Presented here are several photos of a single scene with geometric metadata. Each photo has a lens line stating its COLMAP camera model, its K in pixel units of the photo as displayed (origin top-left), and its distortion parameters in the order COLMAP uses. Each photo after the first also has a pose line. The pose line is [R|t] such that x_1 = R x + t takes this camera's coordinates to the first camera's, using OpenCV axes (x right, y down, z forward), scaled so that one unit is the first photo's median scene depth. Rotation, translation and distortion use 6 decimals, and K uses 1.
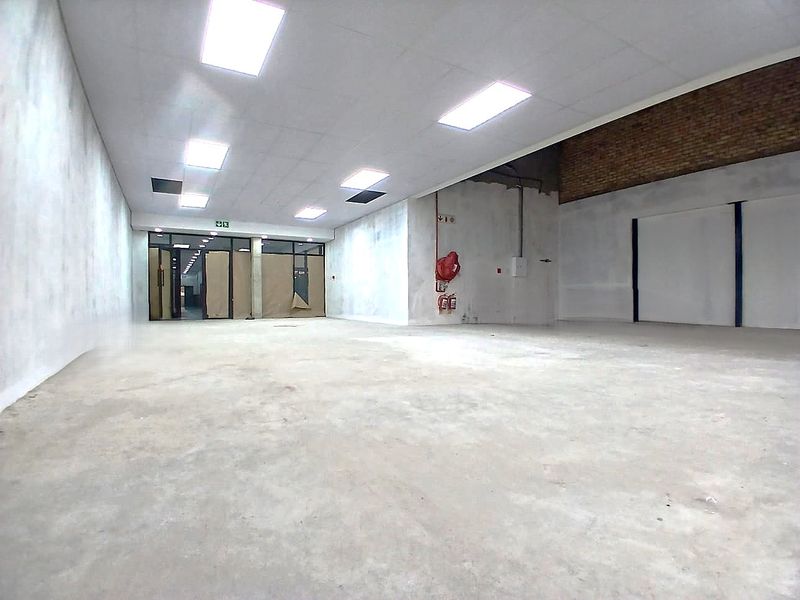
lens RADIAL K [[400.8, 0, 398.9], [0, 400.8, 303.2], [0, 0, 1]] dist [-0.010320, -0.034383]
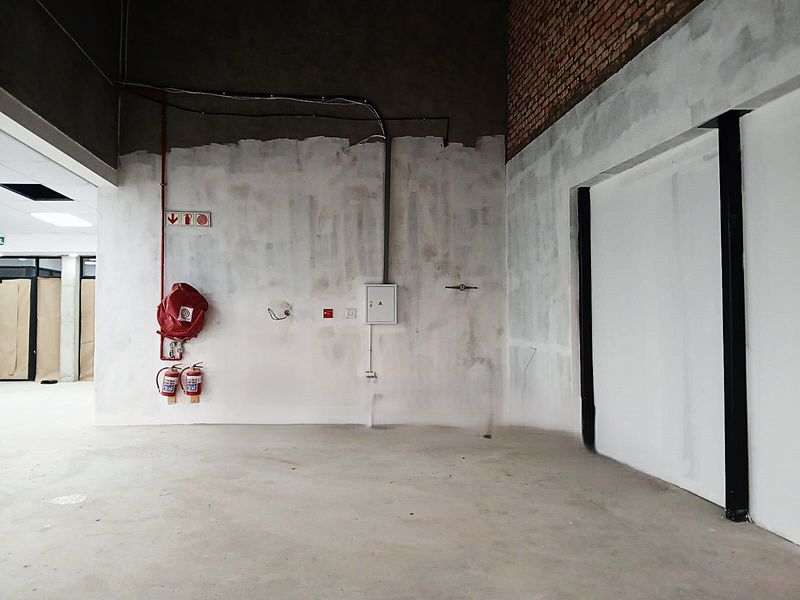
lens RADIAL K [[613.3, 0, 399.8], [0, 613.3, 300.3], [0, 0, 1]] dist [0.011555, -0.004257]
pose [[0.927345, -0.009462, -0.374087, 0.640945], [-0.002930, 0.999466, -0.032542, -0.076577], [0.374195, 0.031274, 0.926822, 0.351428]]
